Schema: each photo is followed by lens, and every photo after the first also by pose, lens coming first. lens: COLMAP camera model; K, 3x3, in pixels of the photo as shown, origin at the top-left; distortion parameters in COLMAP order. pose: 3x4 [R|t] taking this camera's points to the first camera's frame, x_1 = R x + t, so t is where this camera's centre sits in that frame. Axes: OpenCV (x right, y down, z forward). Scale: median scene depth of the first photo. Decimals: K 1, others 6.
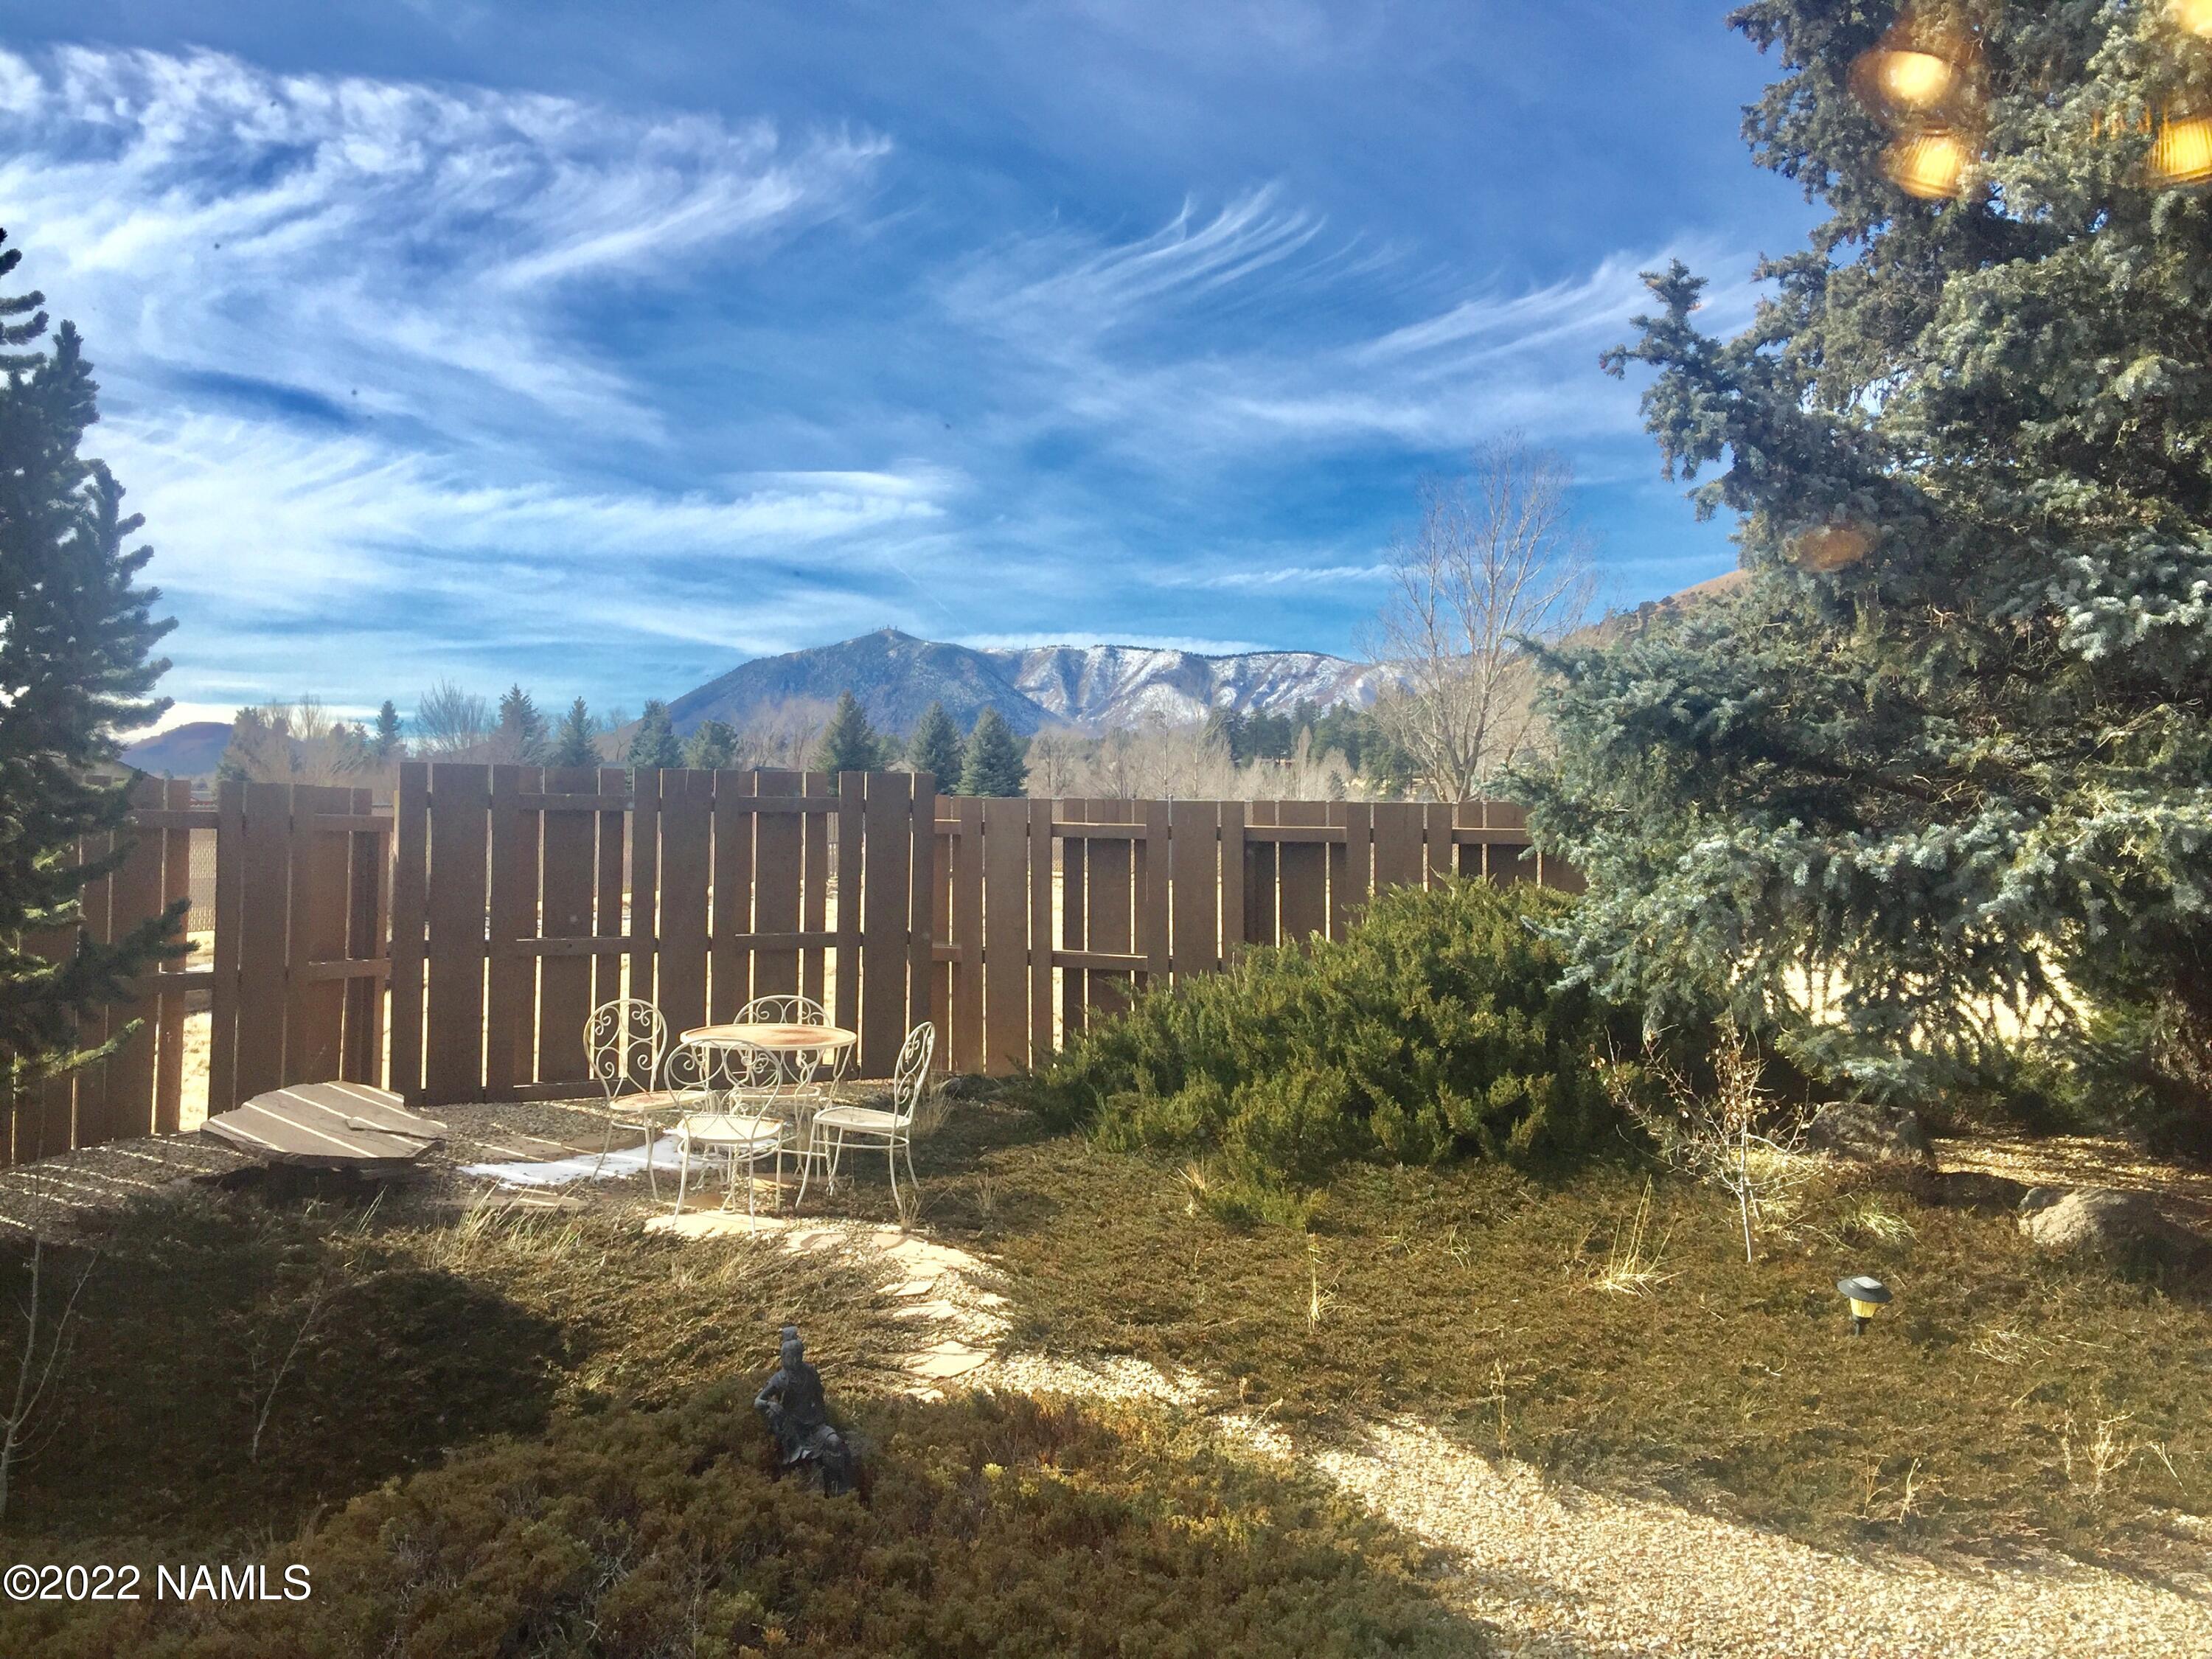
lens RADIAL K [[1875.6, 0, 1103.7], [0, 1875.6, 822.8], [0, 0, 1]] dist [0.081977, -0.130014]
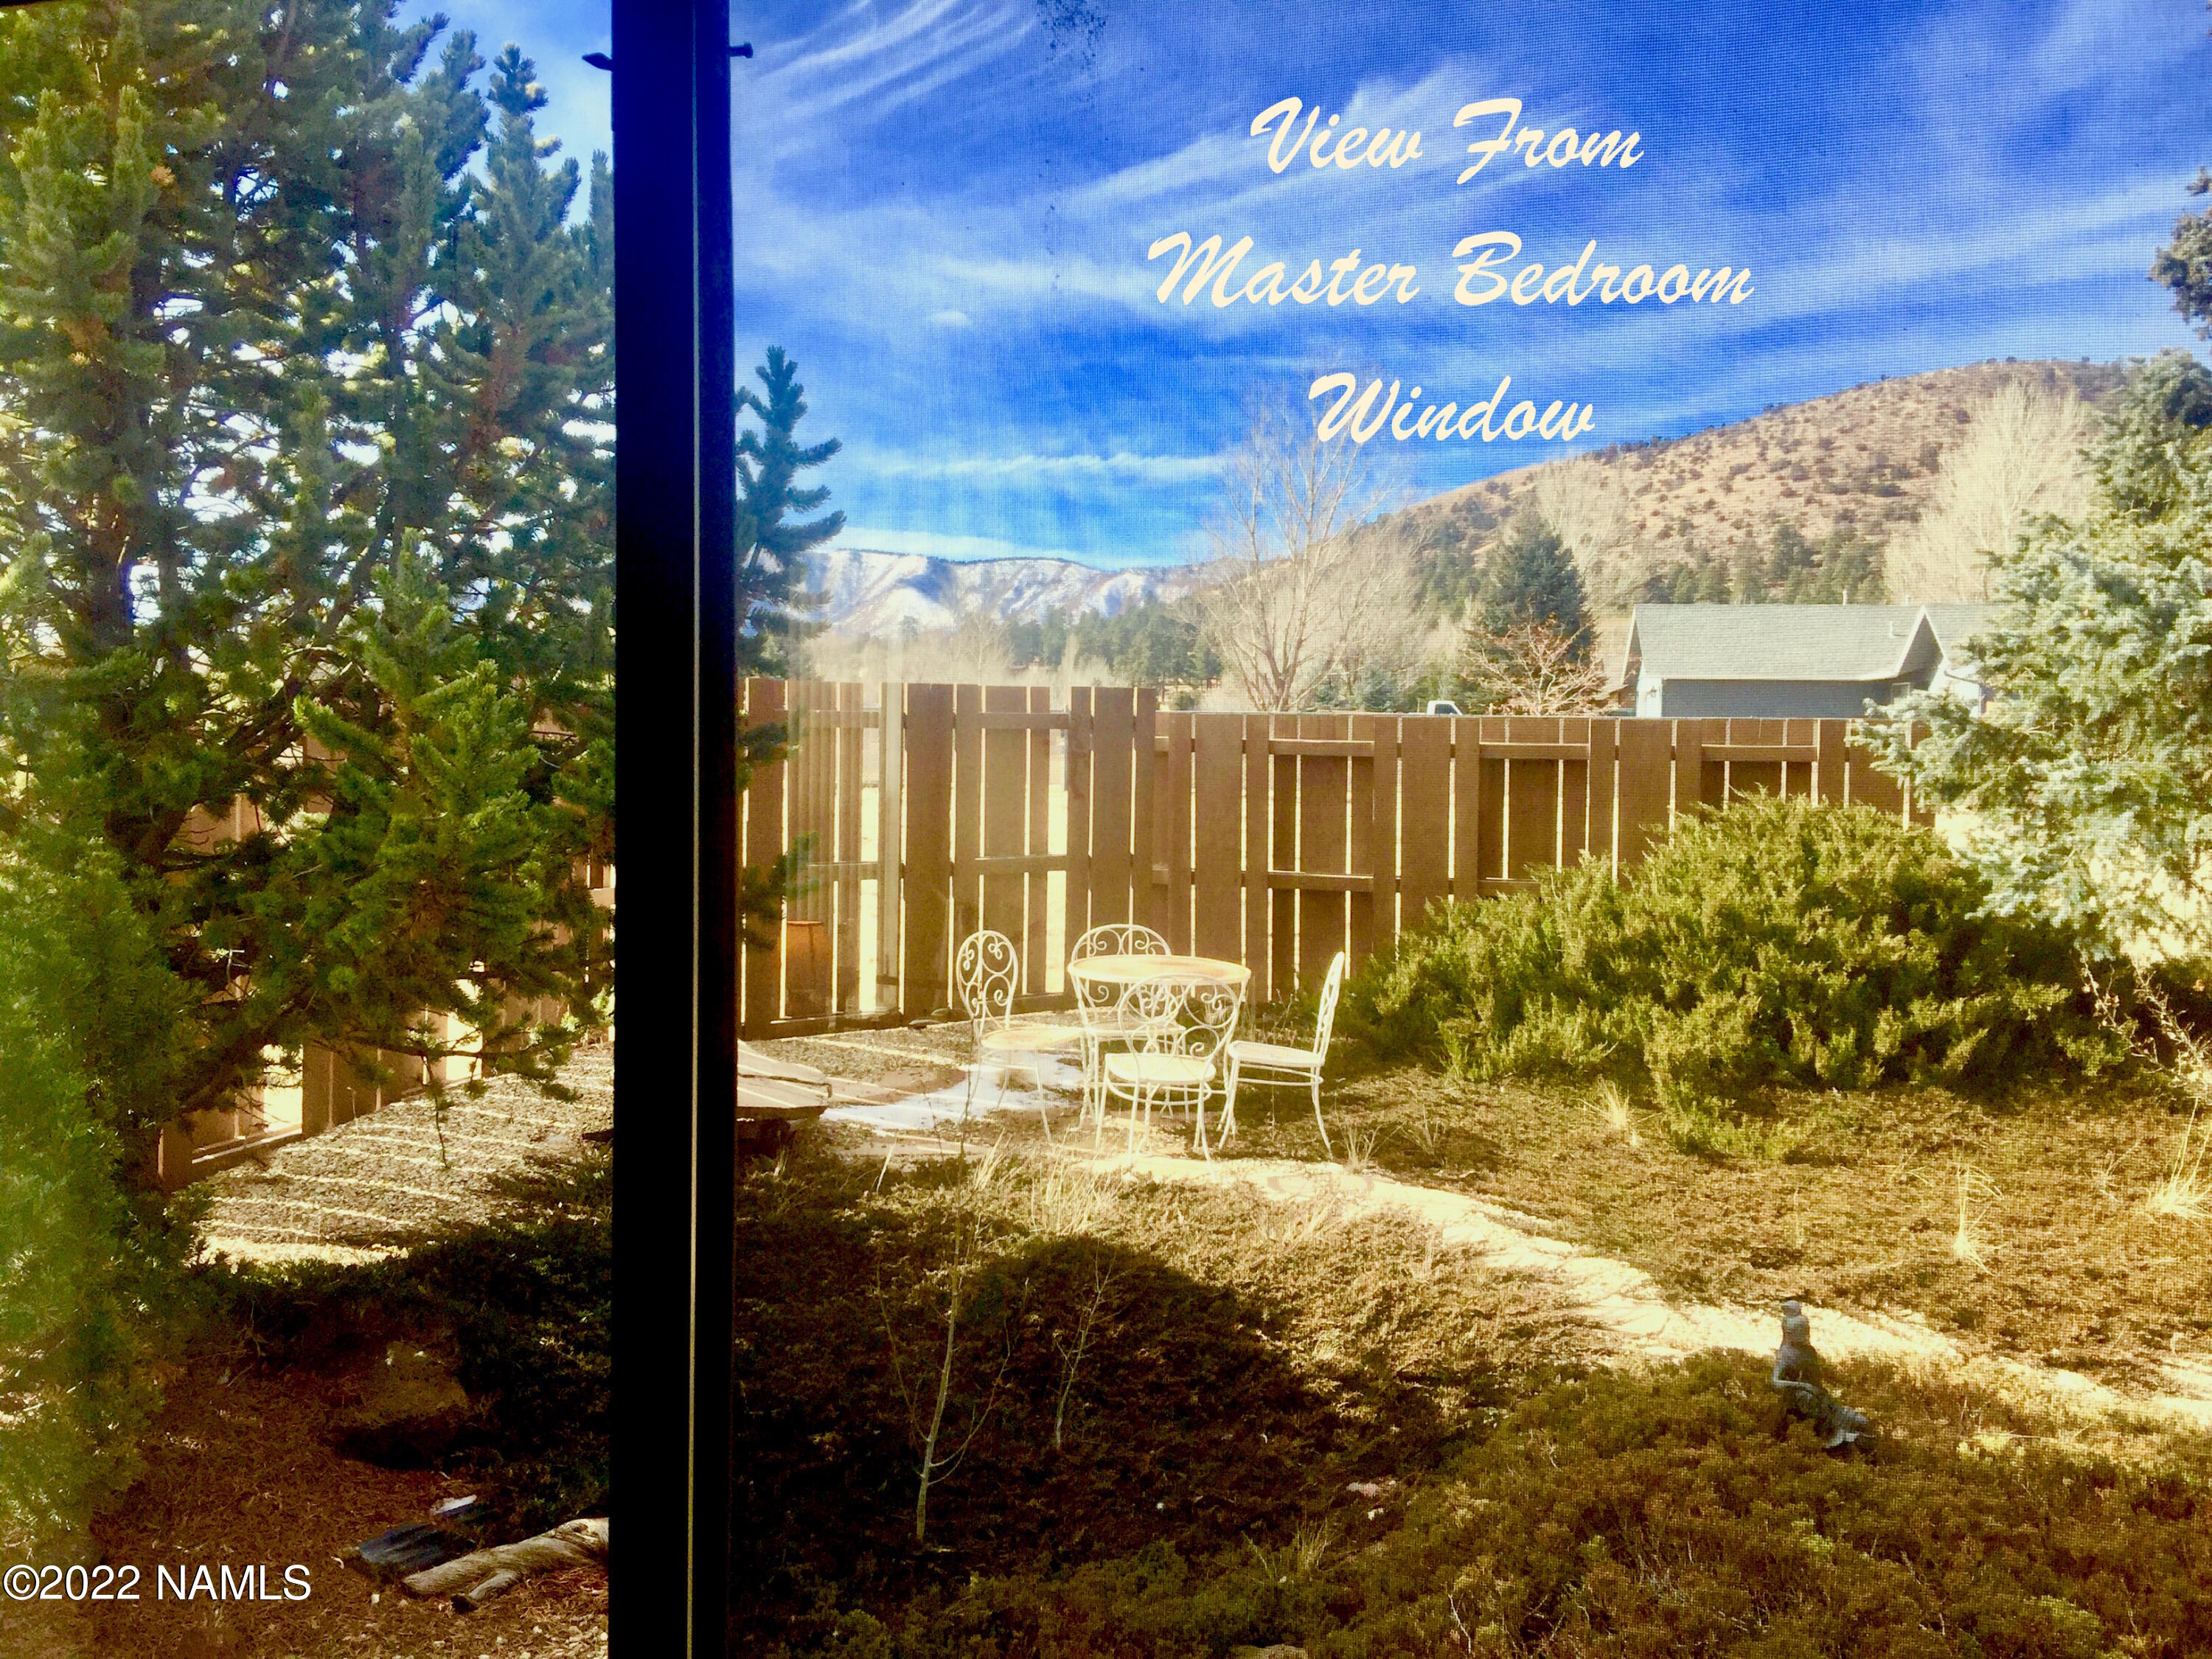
lens RADIAL K [[1875.6, 0, 1109.5], [0, 1875.6, 827.9], [0, 0, 1]] dist [0.081977, -0.130014]
pose [[0.991116, -0.007187, 0.132804, -0.324193], [0.000263, 0.998643, 0.052081, -0.006757], [-0.132998, -0.051584, 0.989773, 0.072234]]
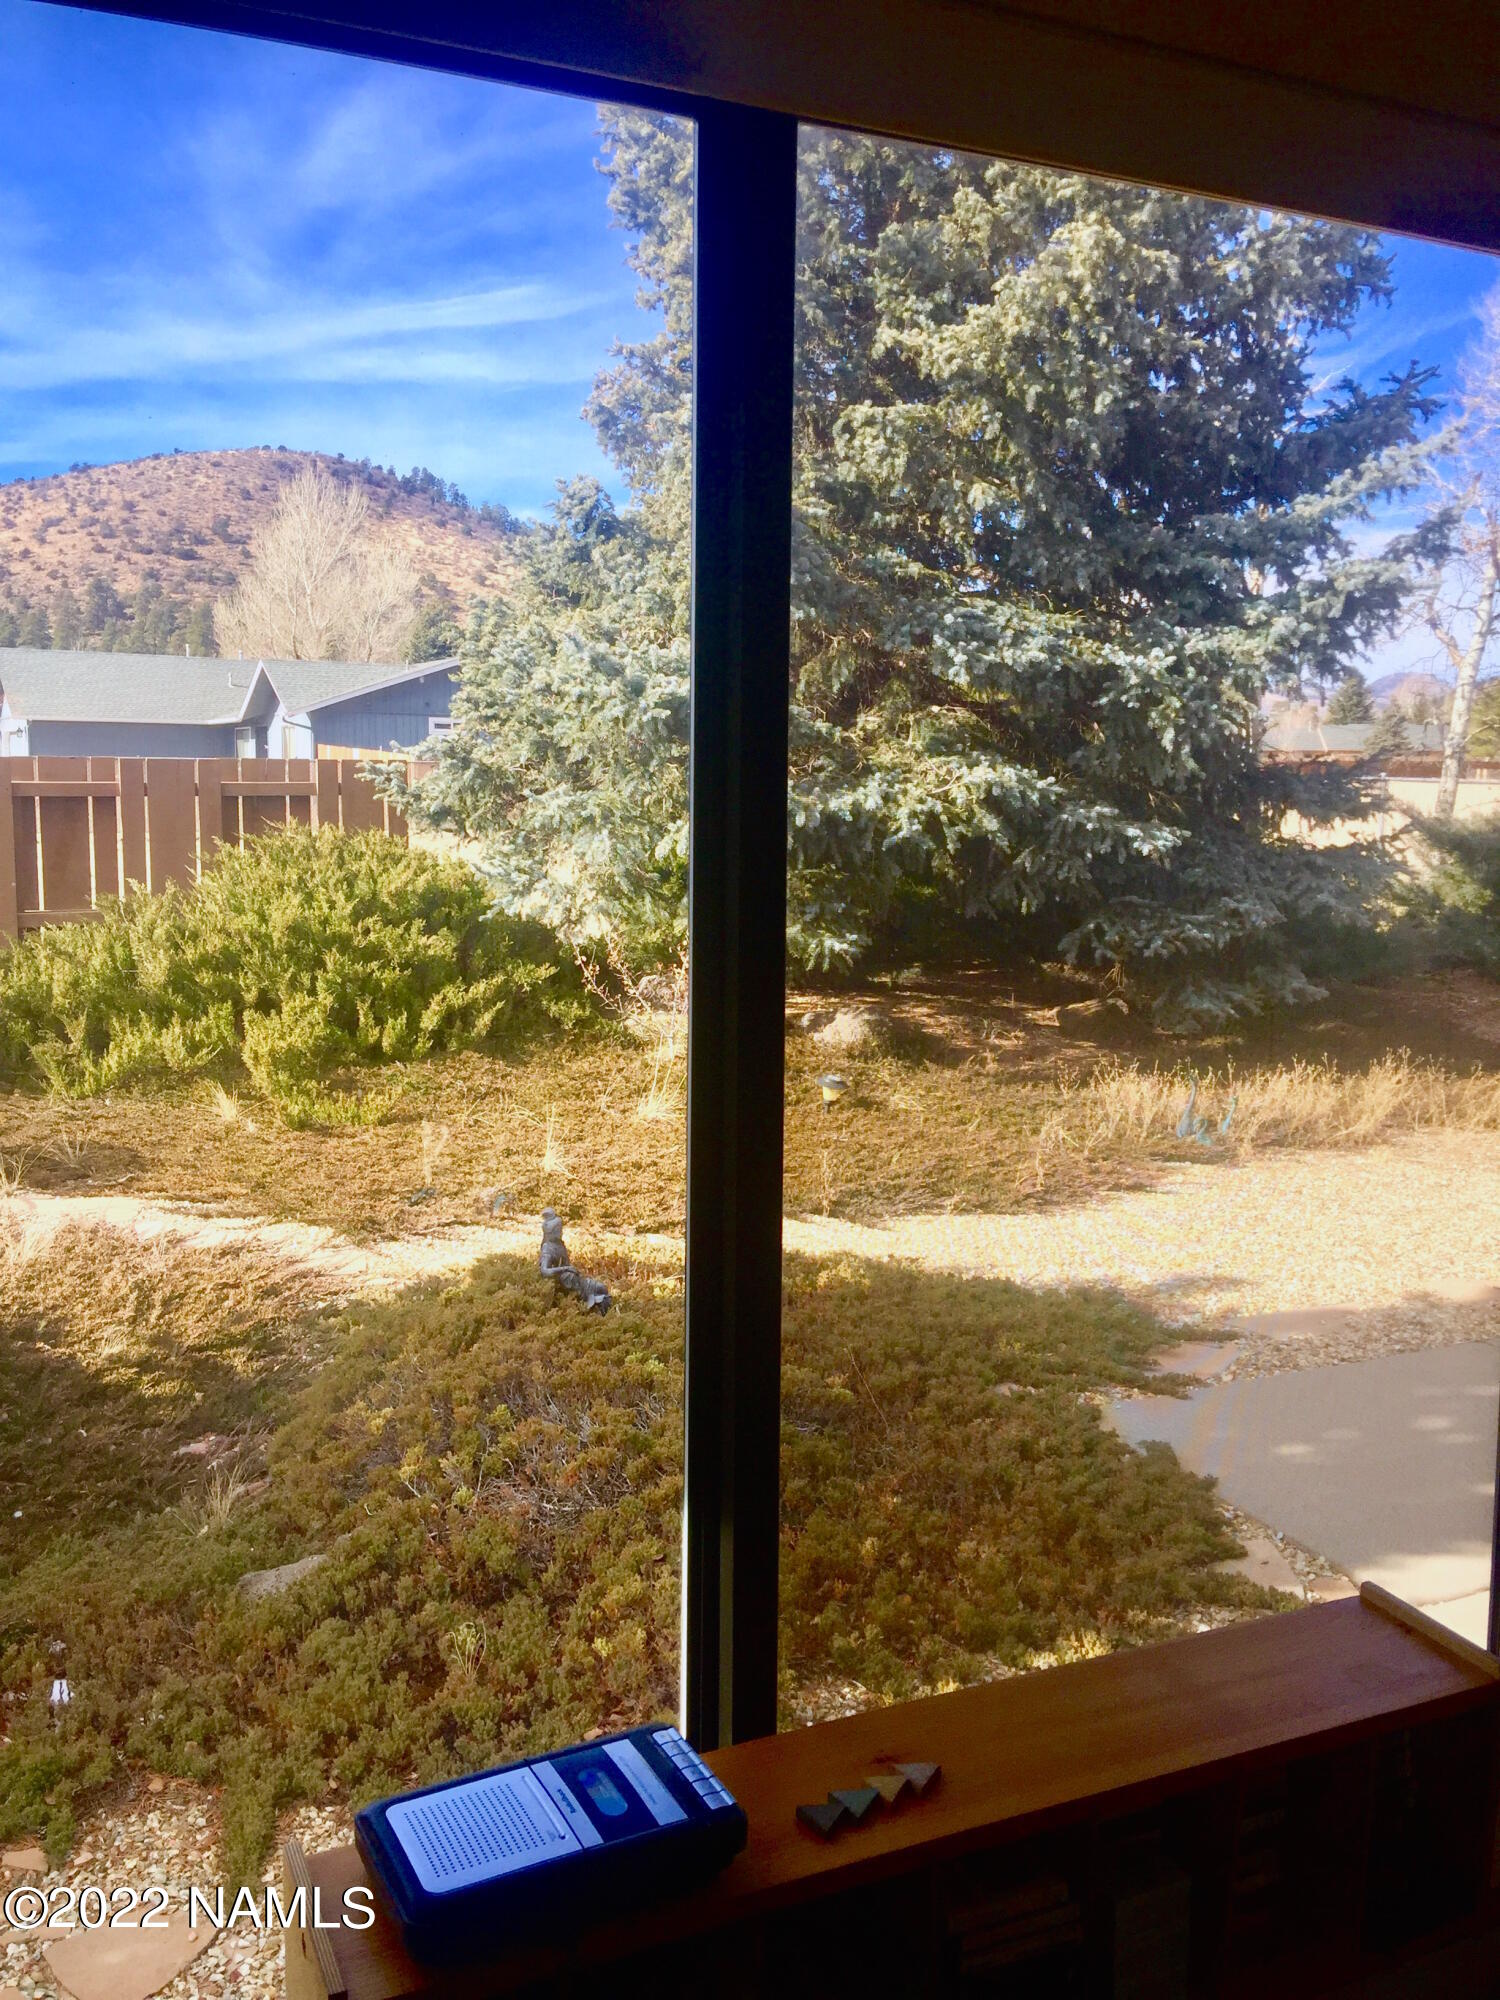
lens RADIAL K [[1695.8, 0, 737.3], [0, 1695.8, 987.9], [0, 0, 1]] dist [0.081977, -0.130014]
pose [[0.665791, -0.102026, 0.739130, -0.469300], [0.007212, 0.991441, 0.130357, -0.007443], [-0.746103, -0.081460, 0.660829, 0.109082]]
